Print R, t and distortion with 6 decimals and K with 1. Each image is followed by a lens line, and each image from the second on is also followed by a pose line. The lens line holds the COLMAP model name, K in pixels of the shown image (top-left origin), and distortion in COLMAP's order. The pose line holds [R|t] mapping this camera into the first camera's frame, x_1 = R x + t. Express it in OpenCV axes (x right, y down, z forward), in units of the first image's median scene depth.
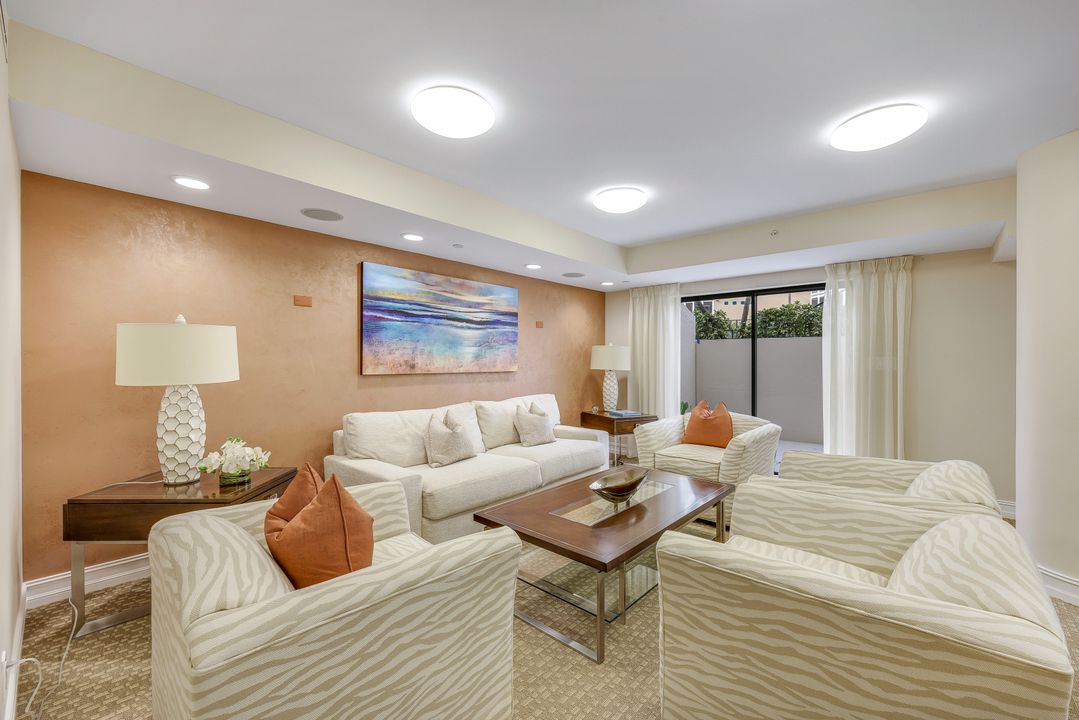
lens RADIAL K [[413.4, 0, 535.5], [0, 413.4, 365.0], [0, 0, 1]] dist [-0.010762, -0.000230]
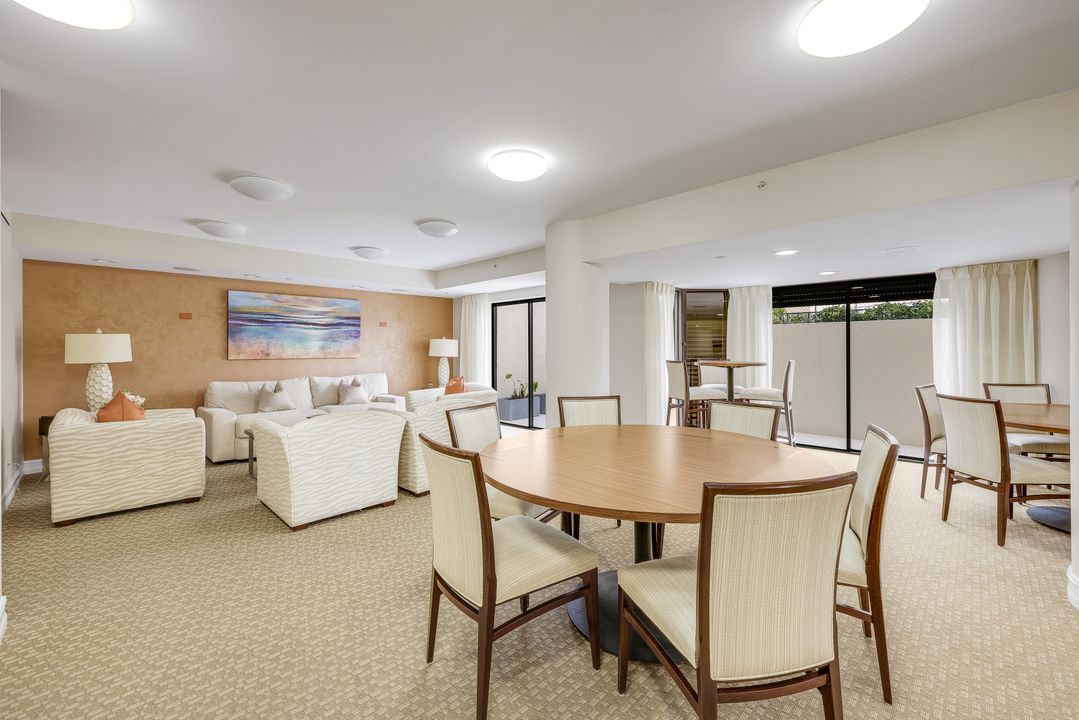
lens RADIAL K [[434.8, 0, 542.7], [0, 434.8, 353.2], [0, 0, 1]] dist [0.001584, 0.000305]
pose [[0.997940, -0.002318, -0.064111, 0.858077], [0.002310, 0.999997, -0.000201, 0.002100], [0.064112, 0.000052, 0.997943, -0.589747]]
